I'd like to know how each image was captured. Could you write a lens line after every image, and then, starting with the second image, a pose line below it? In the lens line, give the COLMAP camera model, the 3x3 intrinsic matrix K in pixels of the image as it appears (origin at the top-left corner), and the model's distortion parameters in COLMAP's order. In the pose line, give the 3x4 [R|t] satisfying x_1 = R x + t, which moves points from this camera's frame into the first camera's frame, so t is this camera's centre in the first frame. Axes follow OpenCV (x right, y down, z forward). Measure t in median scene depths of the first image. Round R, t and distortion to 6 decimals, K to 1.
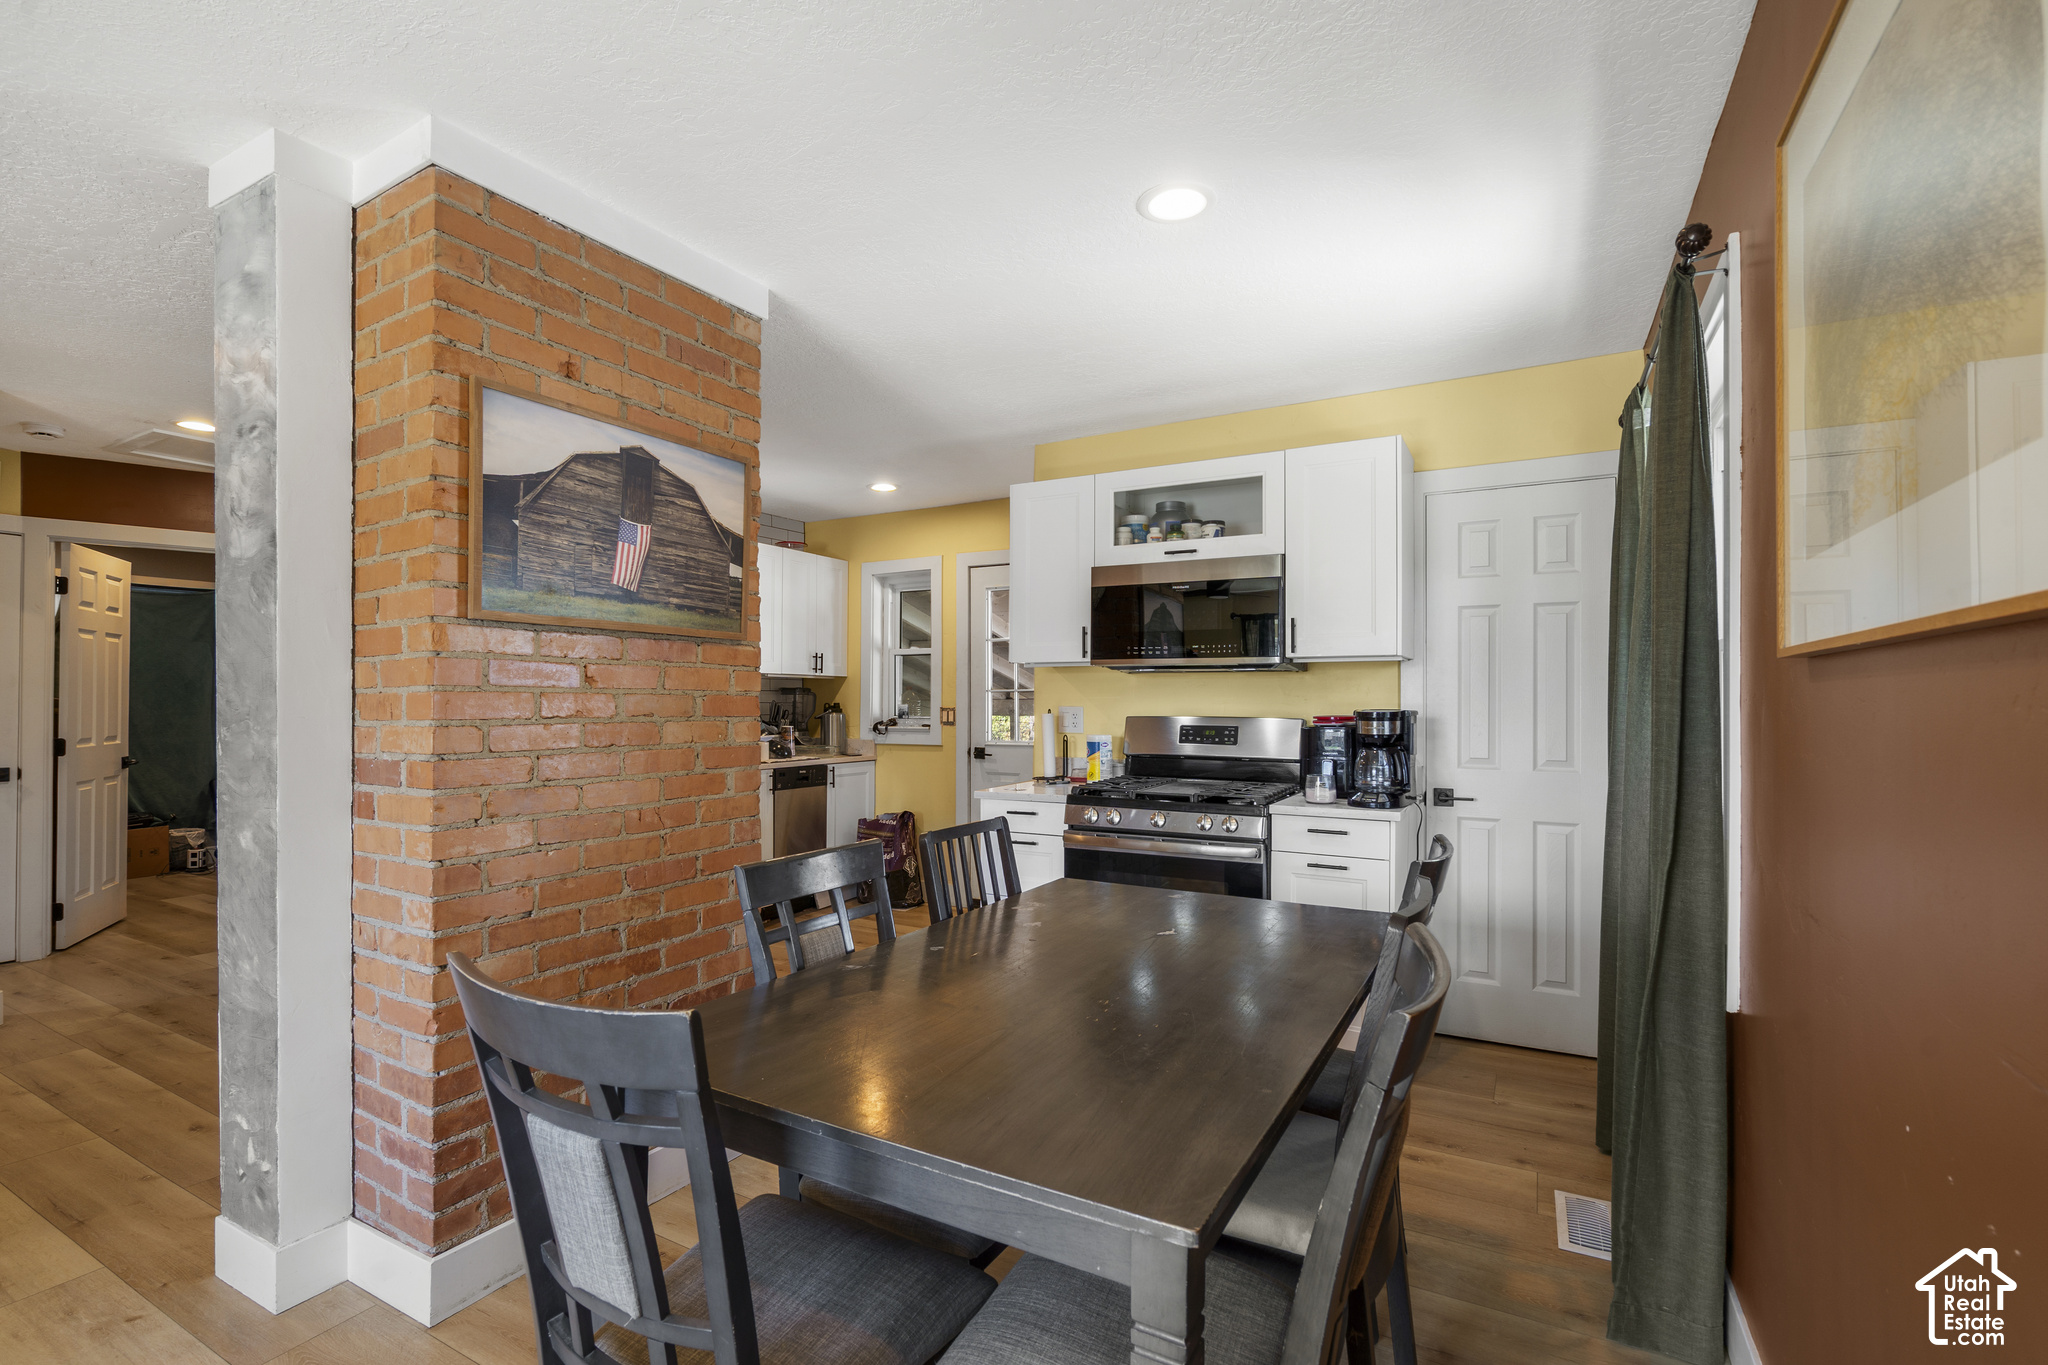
lens RADIAL K [[937.6, 0, 1011.8], [0, 937.6, 691.4], [0, 0, 1]] dist [-0.007757, 0.001251]
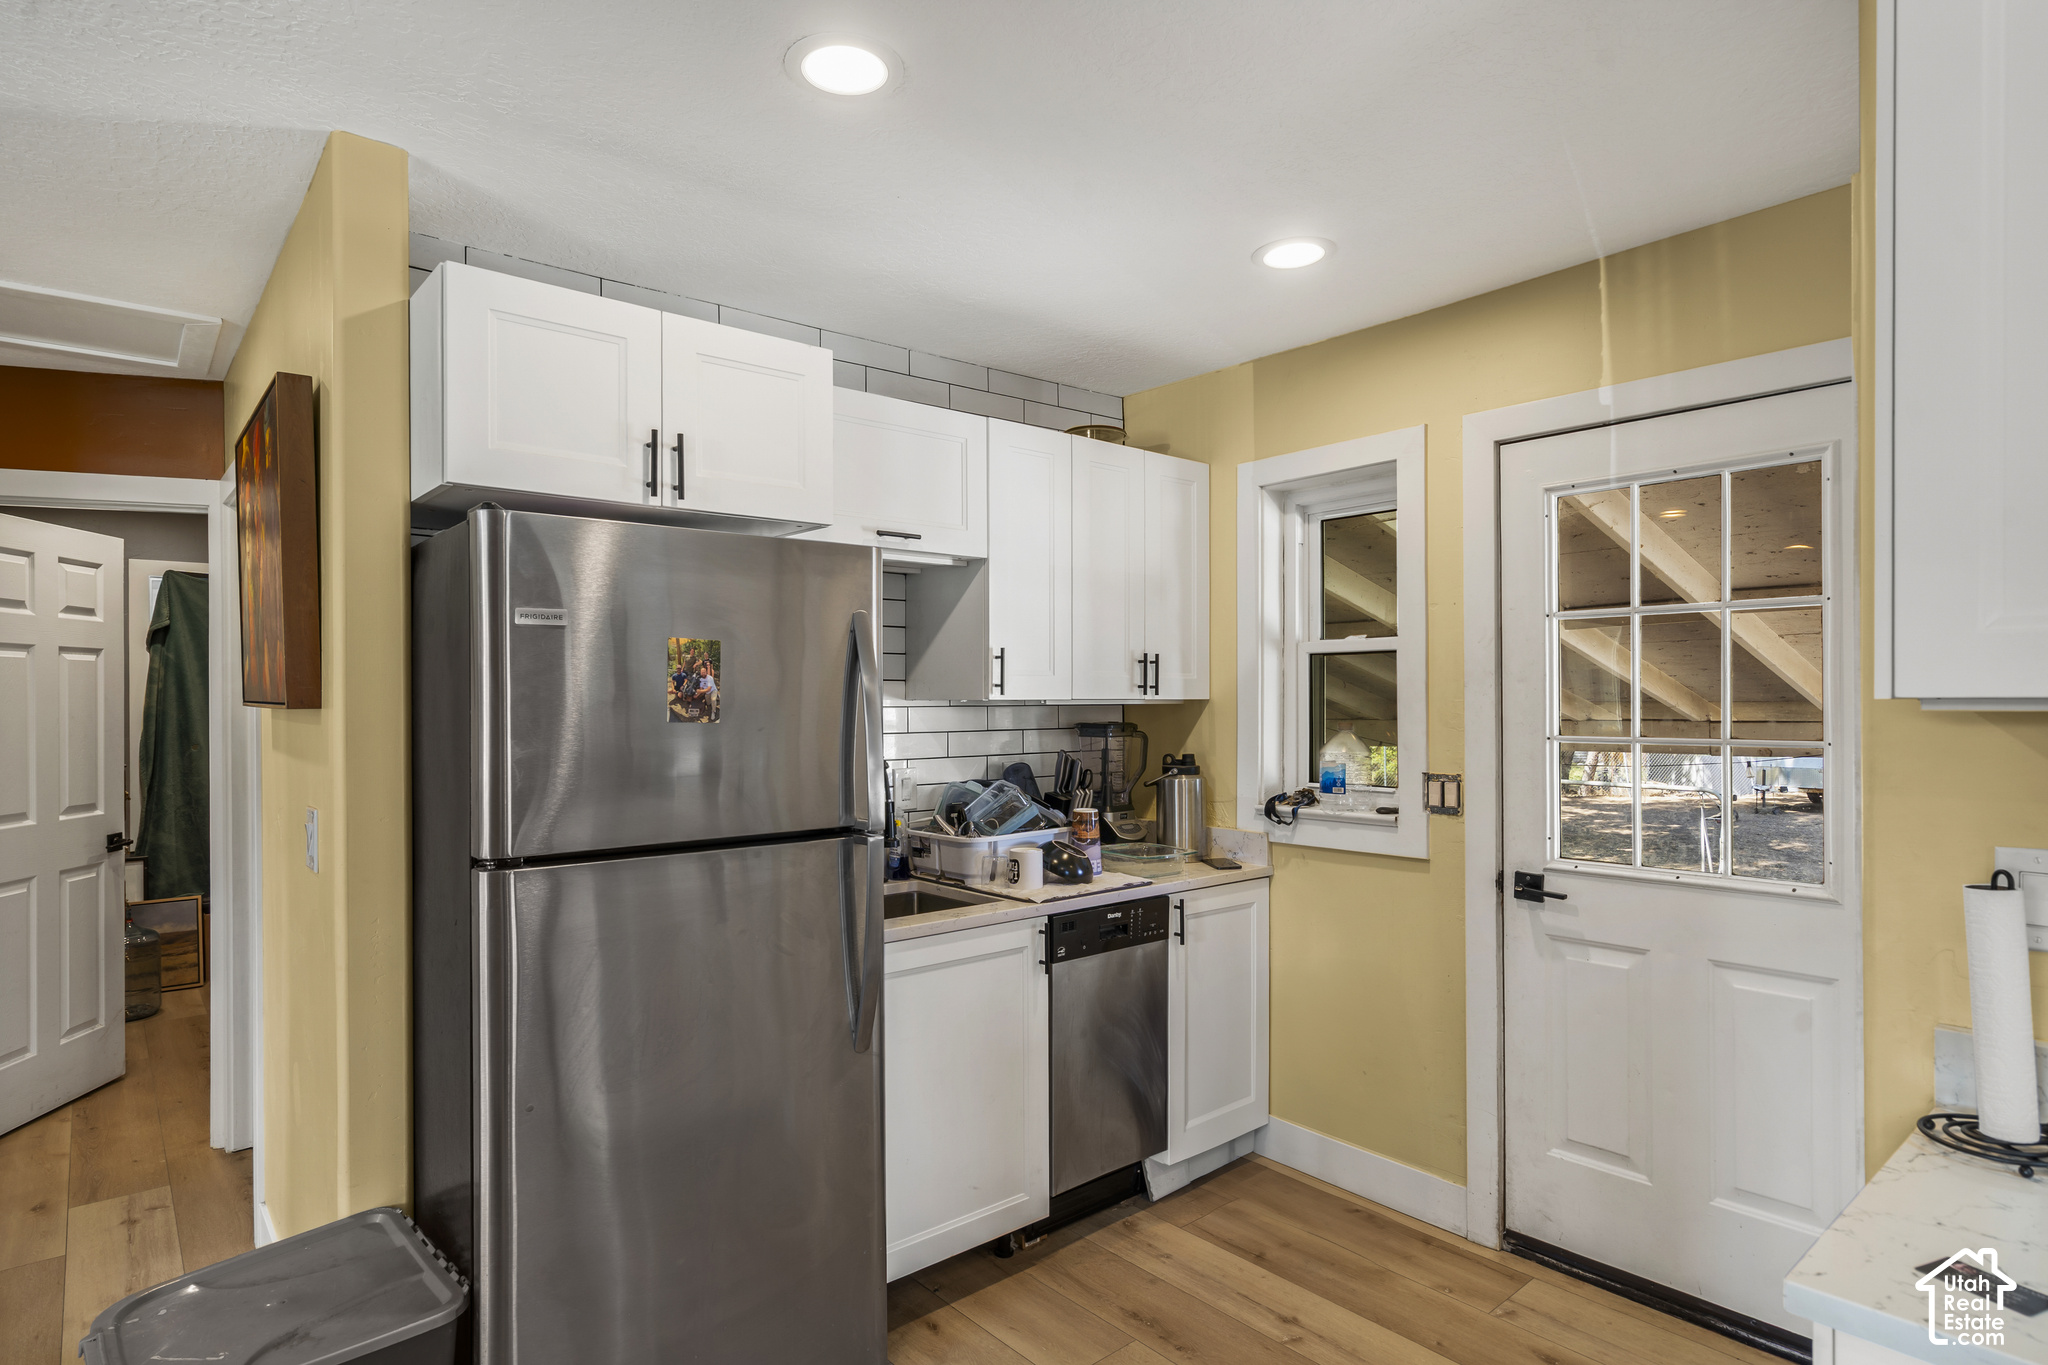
lens RADIAL K [[1052.1, 0, 1027.9], [0, 1052.1, 700.5], [0, 0, 1]] dist [0.000549, 0.000586]
pose [[0.942129, -0.006206, -0.335194, -0.150404], [0.009579, 0.999919, 0.008408, -0.039774], [0.335115, -0.011132, 0.942112, 0.839359]]
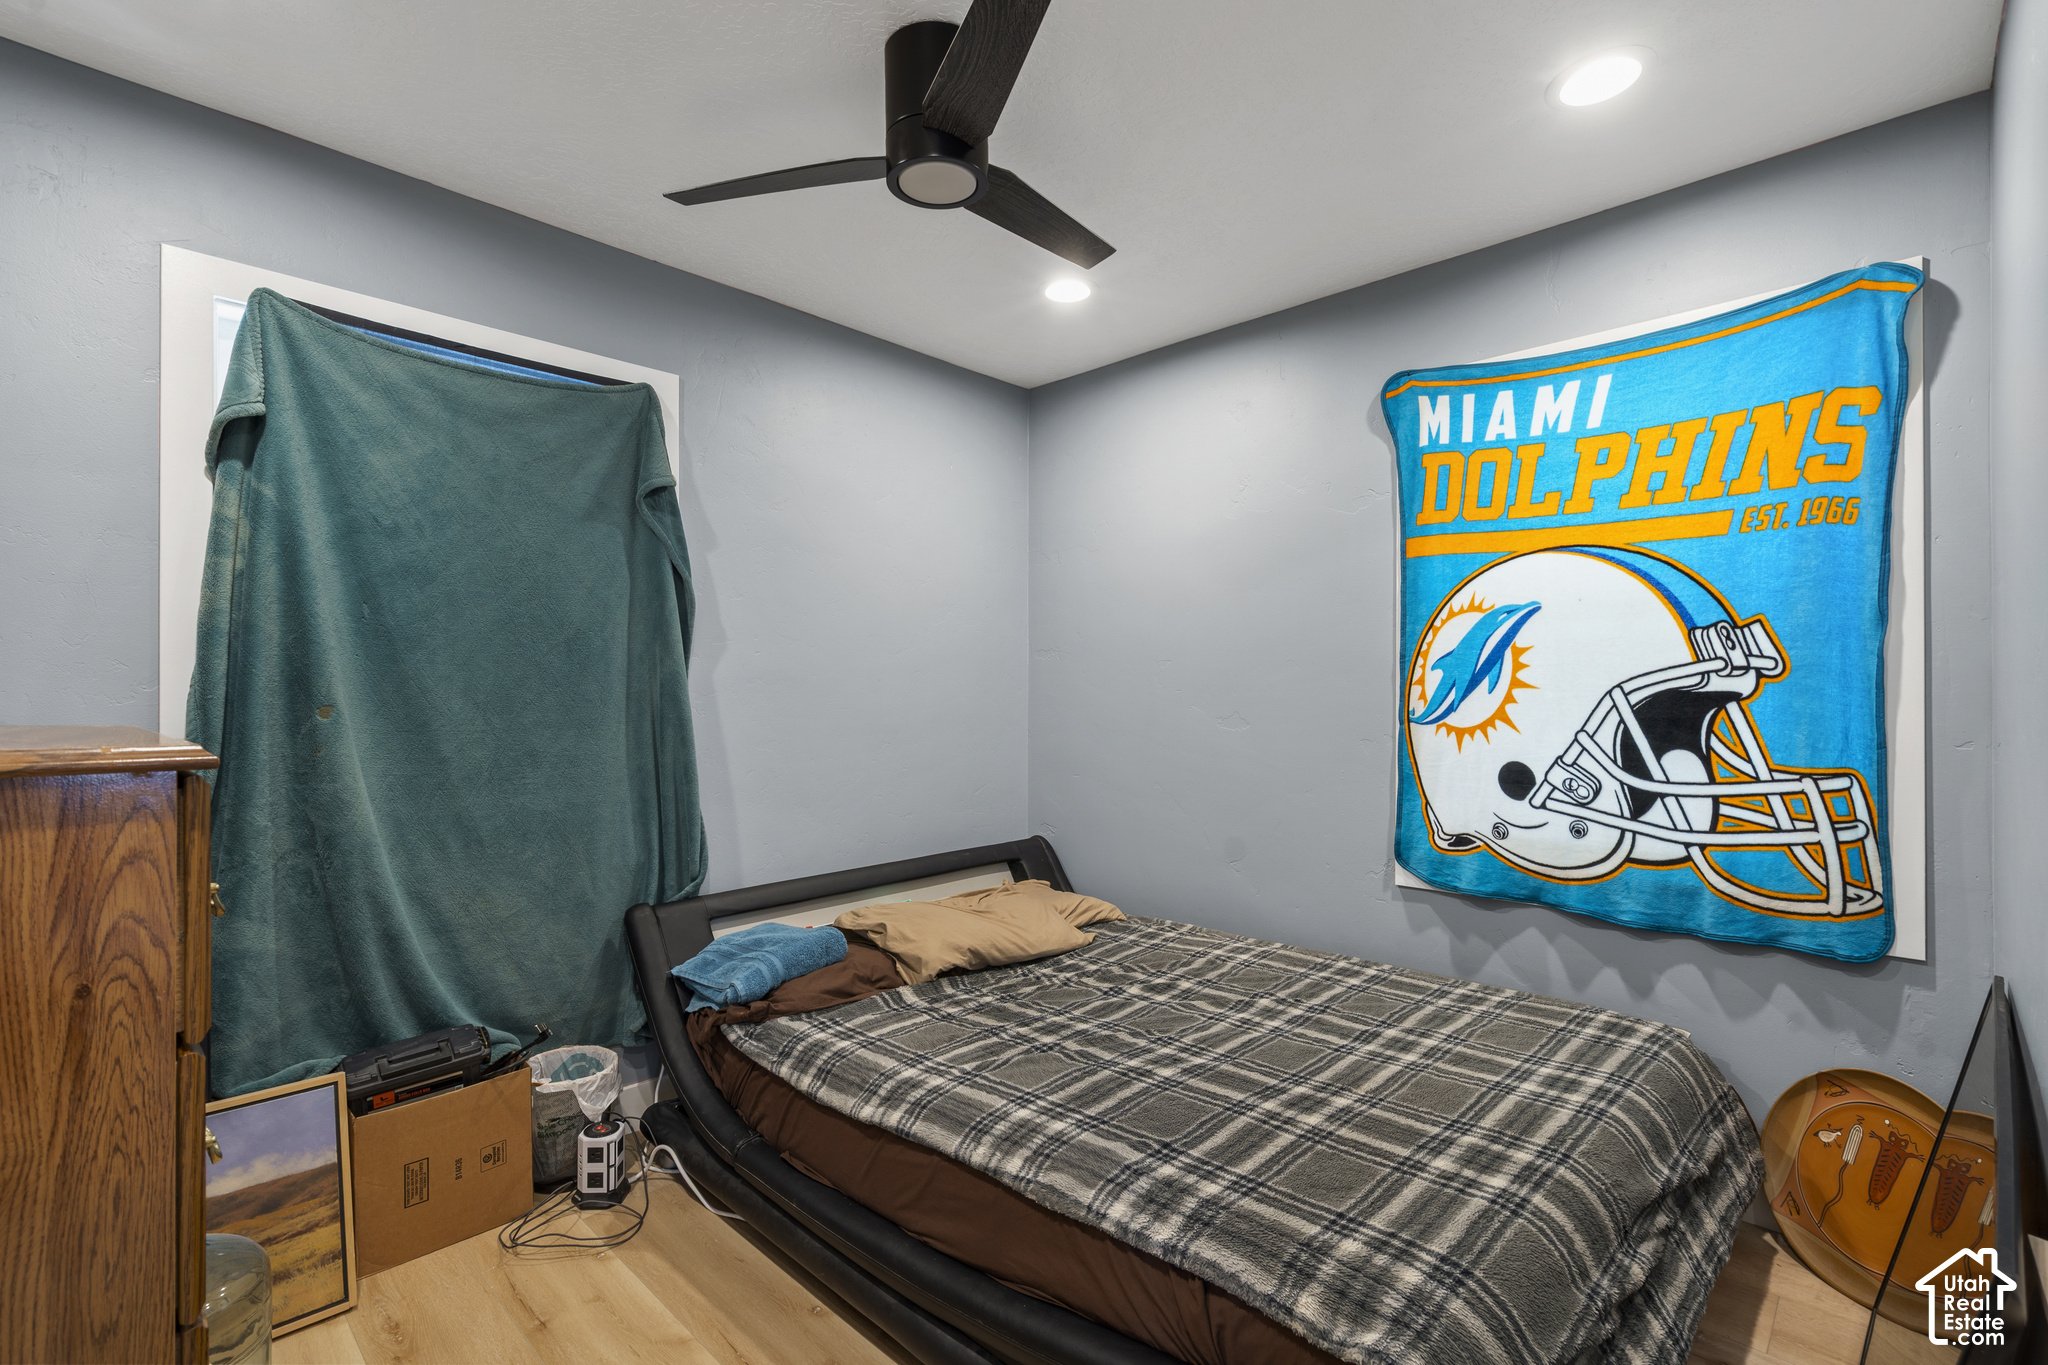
lens RADIAL K [[937.6, 0, 1030.1], [0, 937.6, 683.0], [0, 0, 1]] dist [-0.007757, 0.001251]
pose [[0.968353, -0.000773, -0.249583, -1.319264], [0.002682, 0.999970, 0.007310, 0.011901], [0.249569, -0.007748, 0.968326, 1.470917]]
